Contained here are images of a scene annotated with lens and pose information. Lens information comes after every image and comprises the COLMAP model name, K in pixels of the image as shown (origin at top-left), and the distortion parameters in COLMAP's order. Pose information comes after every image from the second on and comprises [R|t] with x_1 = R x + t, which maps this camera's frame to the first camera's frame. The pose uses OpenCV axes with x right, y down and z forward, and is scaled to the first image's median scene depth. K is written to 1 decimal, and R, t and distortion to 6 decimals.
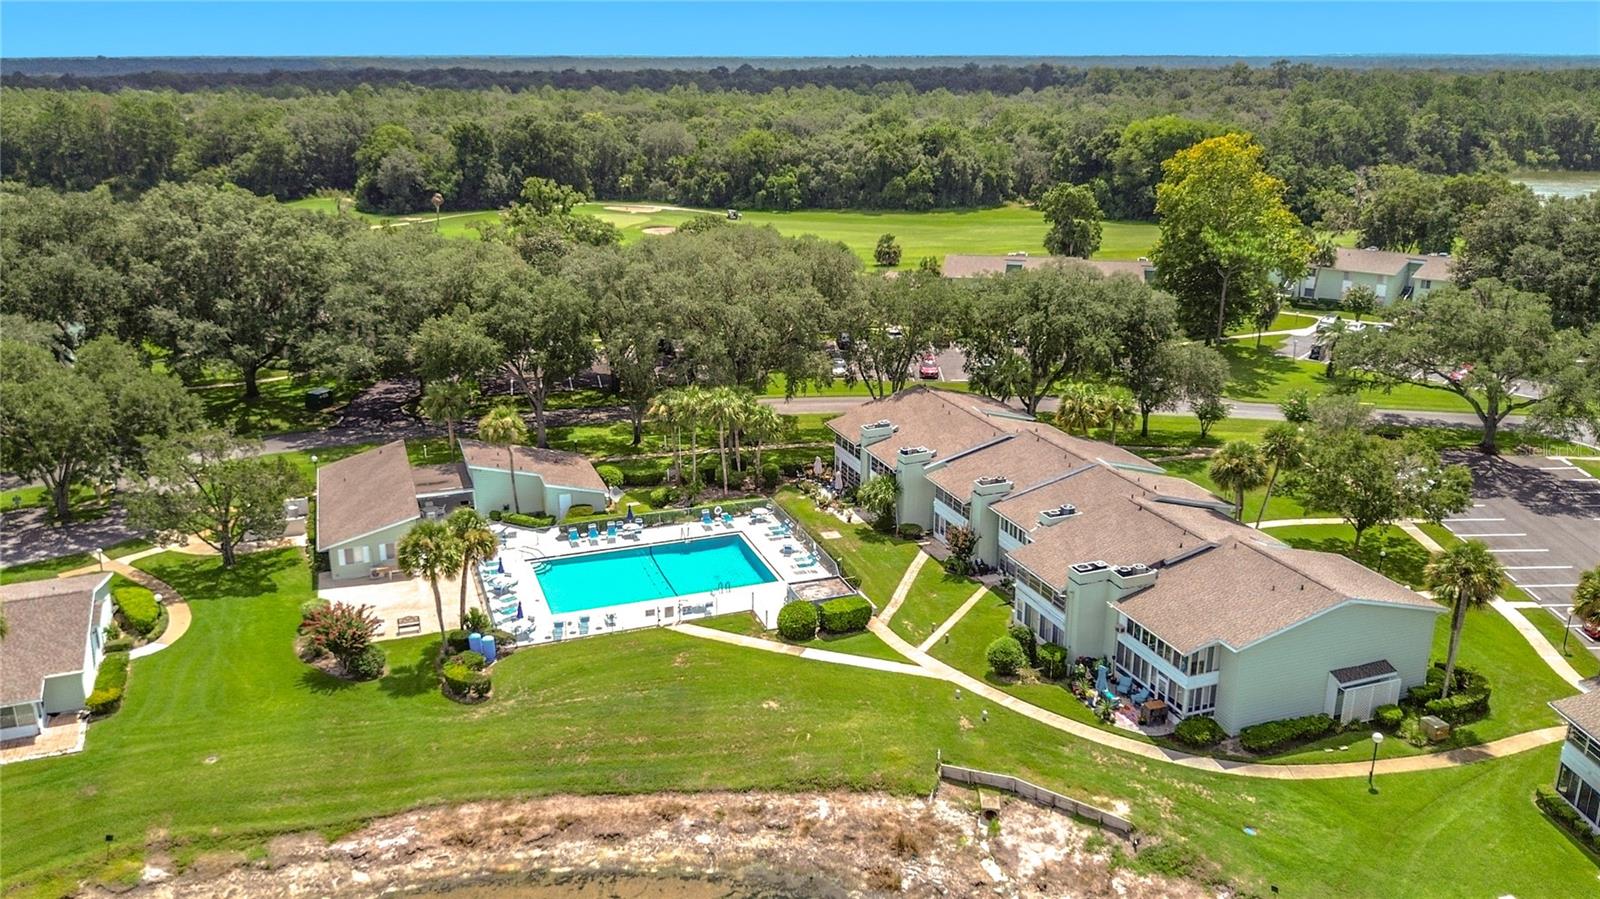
lens RADIAL K [[1245.3, 0, 787.6], [0, 1245.3, 460.5], [0, 0, 1]] dist [0.031188, -0.051430]
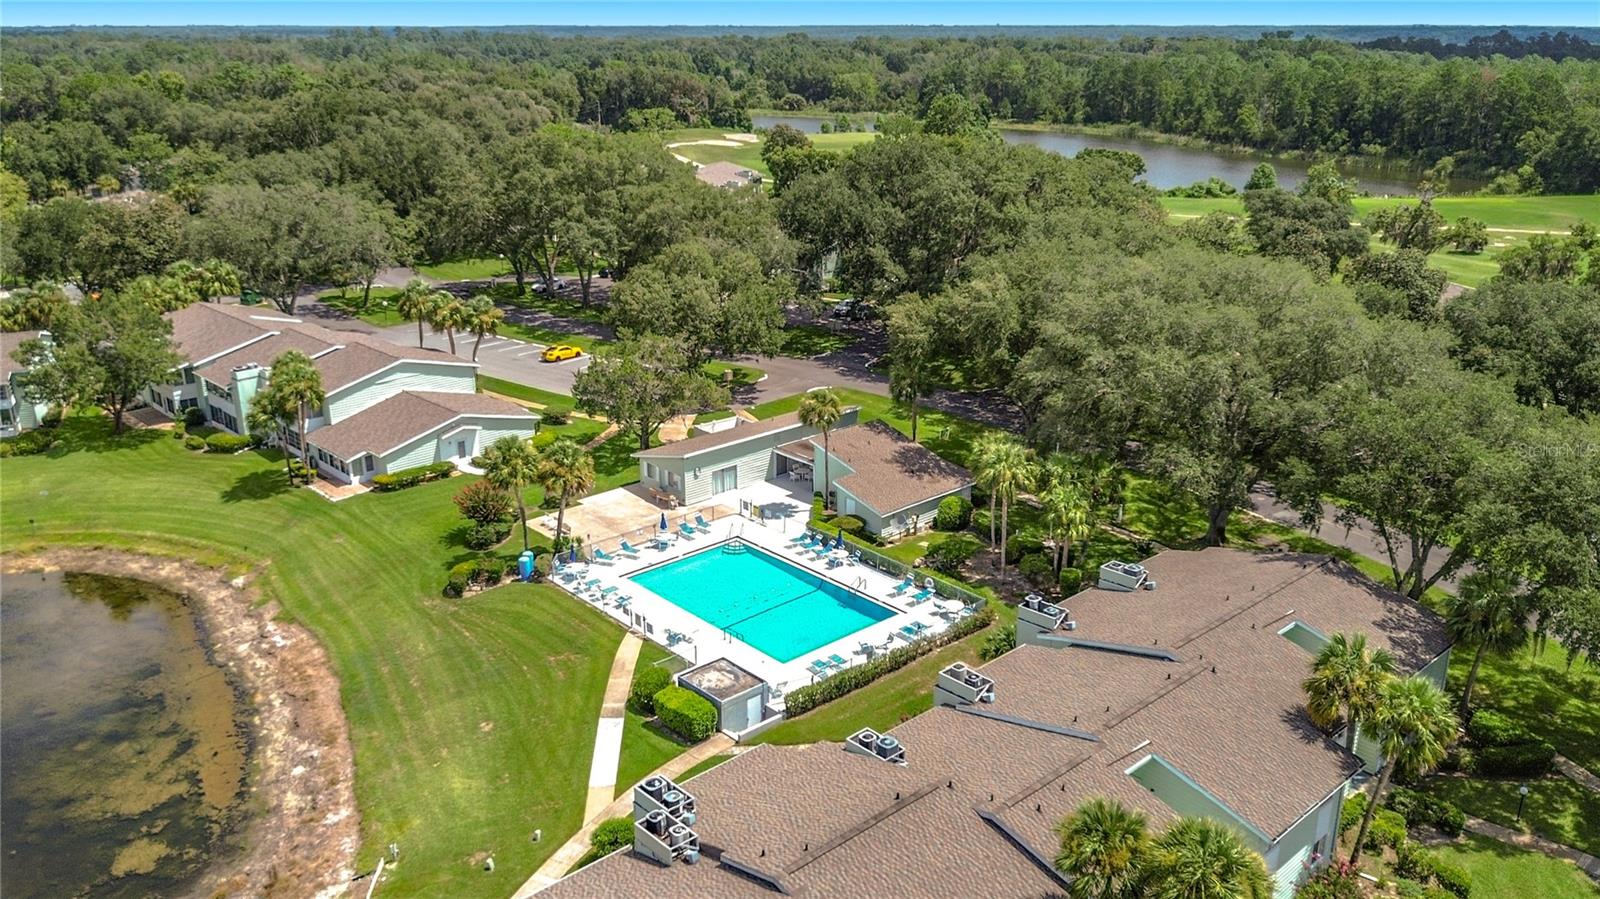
lens RADIAL K [[1245.3, 0, 794.3], [0, 1245.3, 449.9], [0, 0, 1]] dist [0.031188, -0.051430]
pose [[0.377983, 0.299233, -0.876121, 0.622245], [-0.286555, 0.937670, 0.196626, -0.183184], [0.880349, 0.176735, 0.440170, 0.579017]]
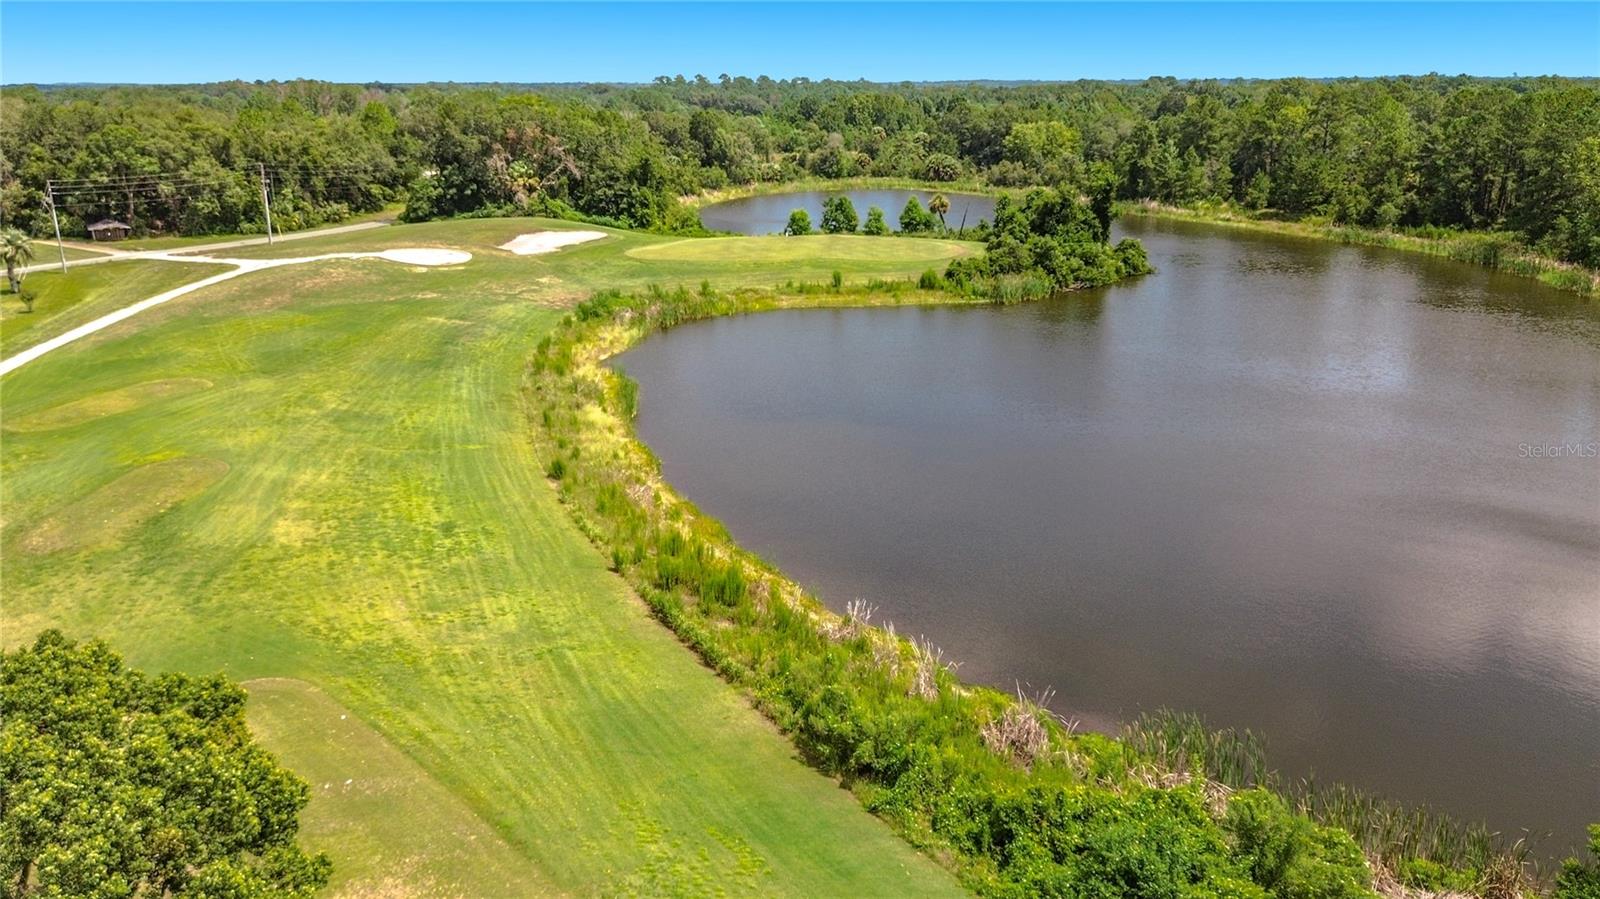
lens RADIAL K [[1245.3, 0, 762.7], [0, 1245.3, 442.5], [0, 0, 1]] dist [0.031188, -0.051430]
pose [[-0.003732, 0.275925, -0.961172, -1.244289], [-0.301825, 0.916041, 0.264142, -0.623838], [0.953356, 0.291091, 0.079862, 2.278263]]
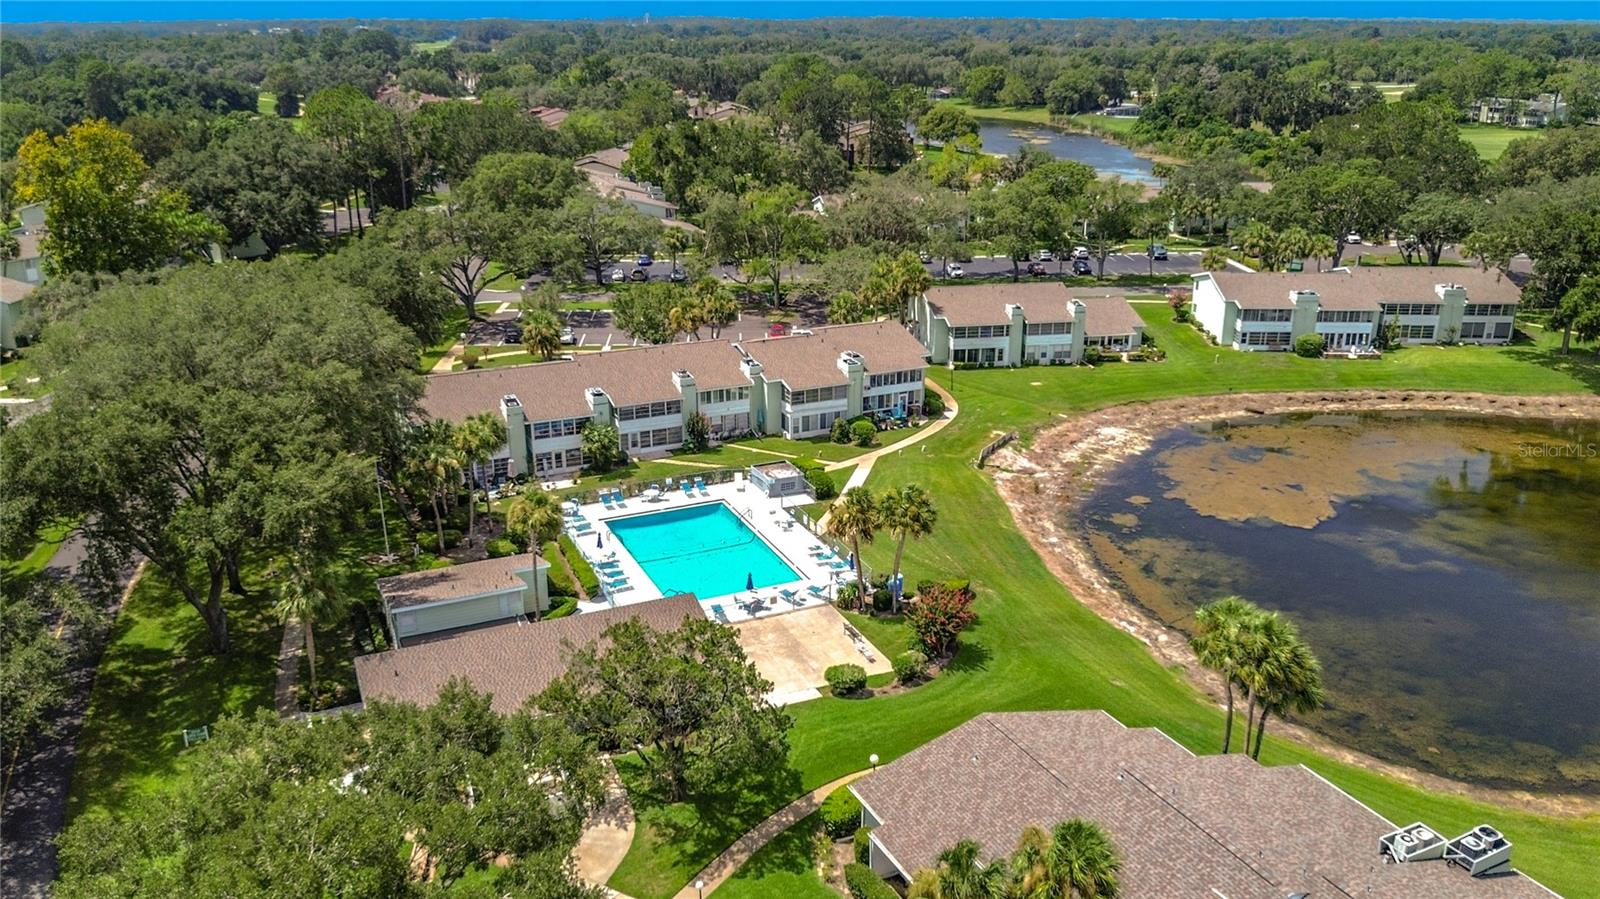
lens RADIAL K [[1245.3, 0, 803.5], [0, 1245.3, 459.9], [0, 0, 1]] dist [0.031188, -0.051430]
pose [[-0.086719, -0.329809, 0.940056, -0.989406], [0.312932, 0.886832, 0.340003, -0.277167], [-0.945808, 0.323658, 0.026303, 0.824031]]
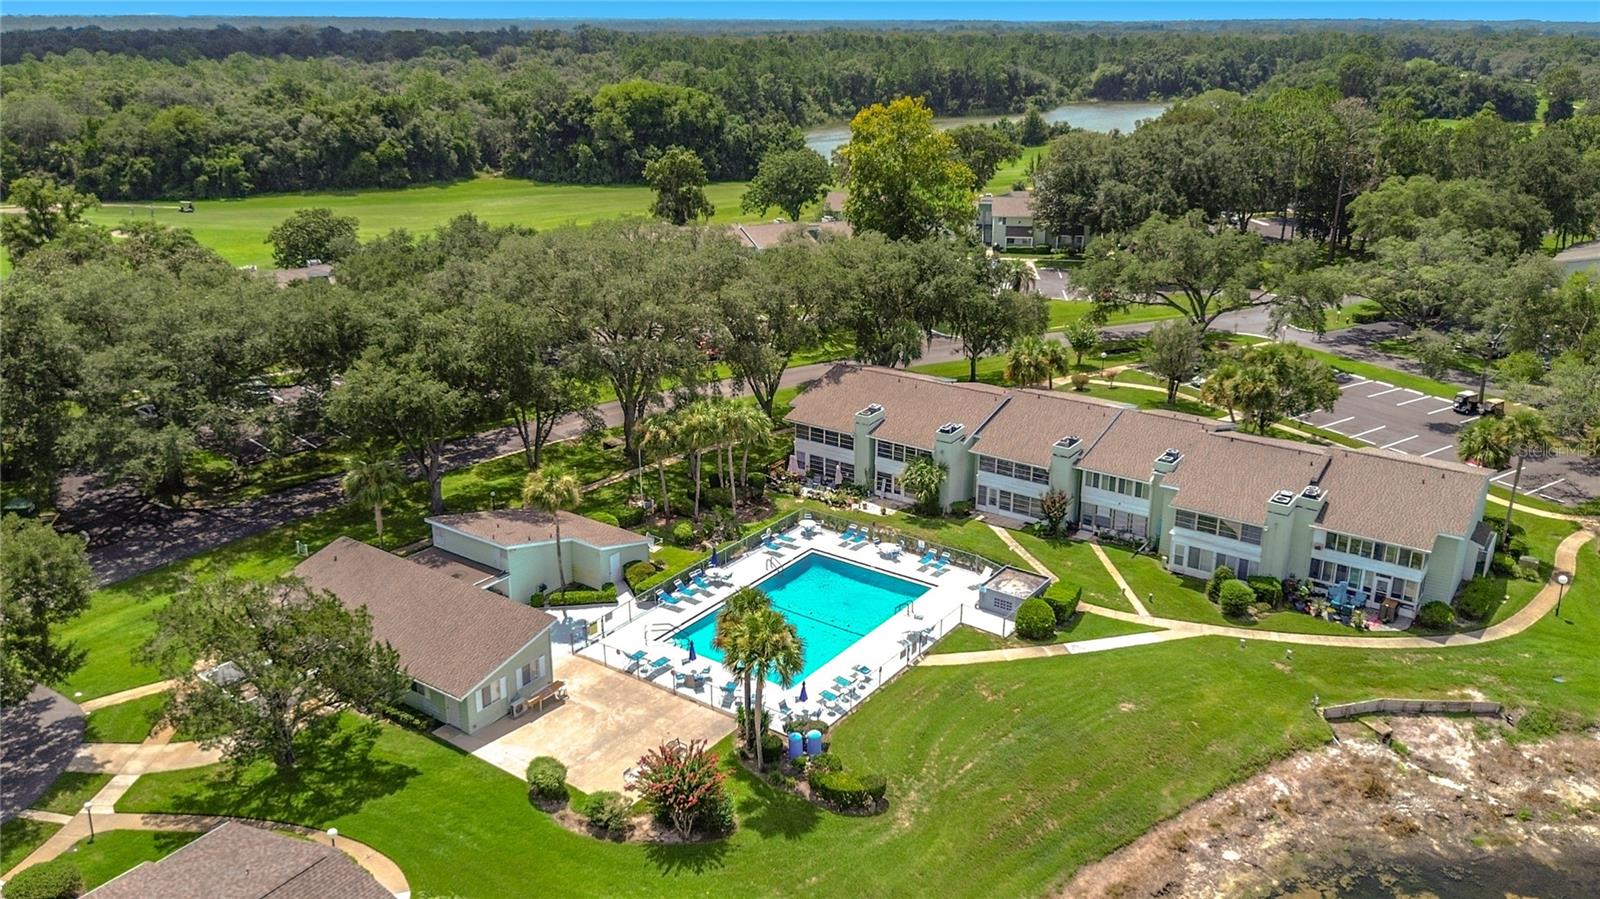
lens RADIAL K [[1245.3, 0, 795.5], [0, 1245.3, 414.1], [0, 0, 1]] dist [0.031188, -0.051430]
pose [[0.819026, -0.167425, 0.548785, -0.540328], [0.170709, 0.984270, 0.045513, -0.084768], [-0.547773, 0.056406, 0.834724, 0.250201]]
